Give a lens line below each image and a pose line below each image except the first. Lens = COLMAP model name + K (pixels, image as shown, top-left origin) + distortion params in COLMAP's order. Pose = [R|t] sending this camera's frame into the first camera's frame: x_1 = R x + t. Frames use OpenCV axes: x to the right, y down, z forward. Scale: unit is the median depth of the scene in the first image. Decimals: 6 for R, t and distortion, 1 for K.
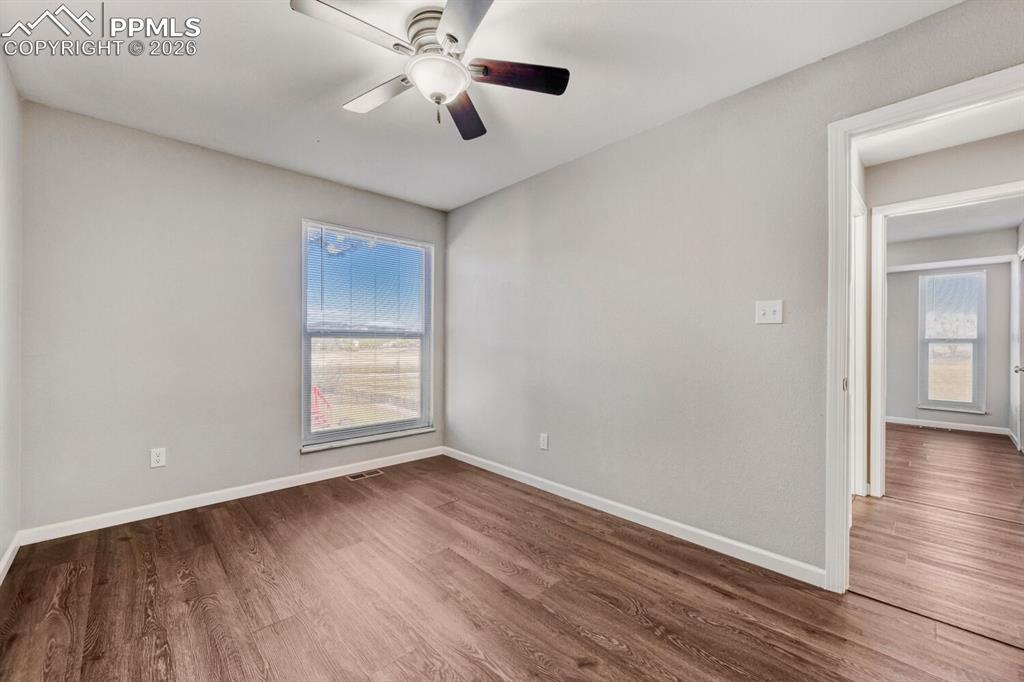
lens RADIAL K [[406.4, 0, 520.1], [0, 406.4, 344.9], [0, 0, 1]] dist [0.000526, 0.000029]
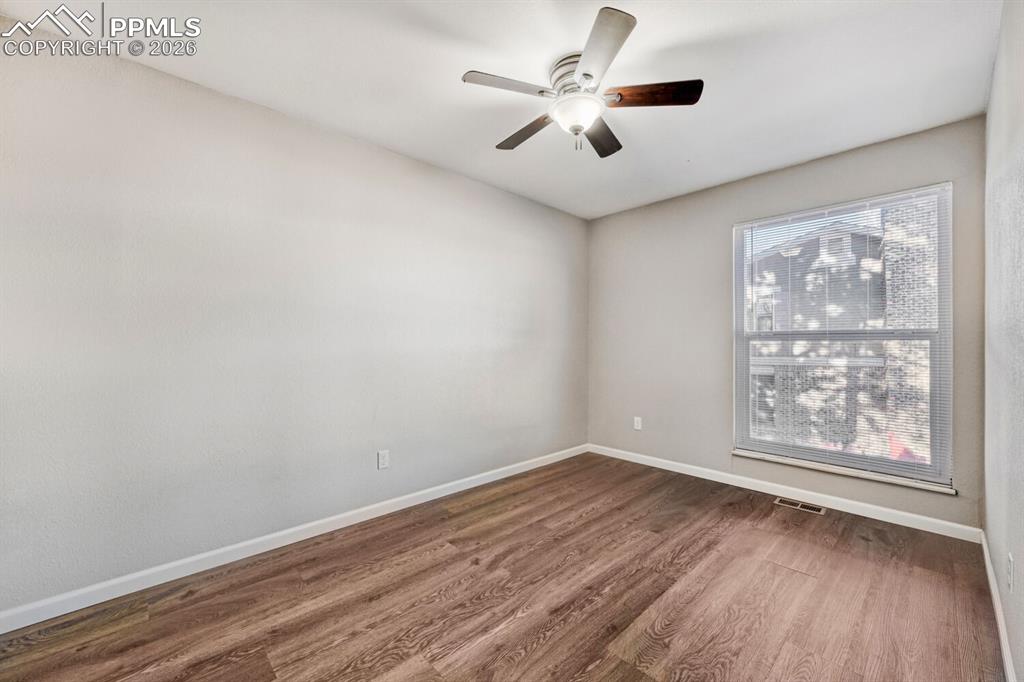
lens RADIAL K [[408.1, 0, 512.0], [0, 408.1, 341.0], [0, 0, 1]] dist [0.000962, 0.000099]
pose [[-0.007823, -0.009568, -0.999924, 0.679308], [-0.003253, 0.999949, -0.009543, -0.010593], [0.999964, 0.003178, -0.007853, 0.612612]]
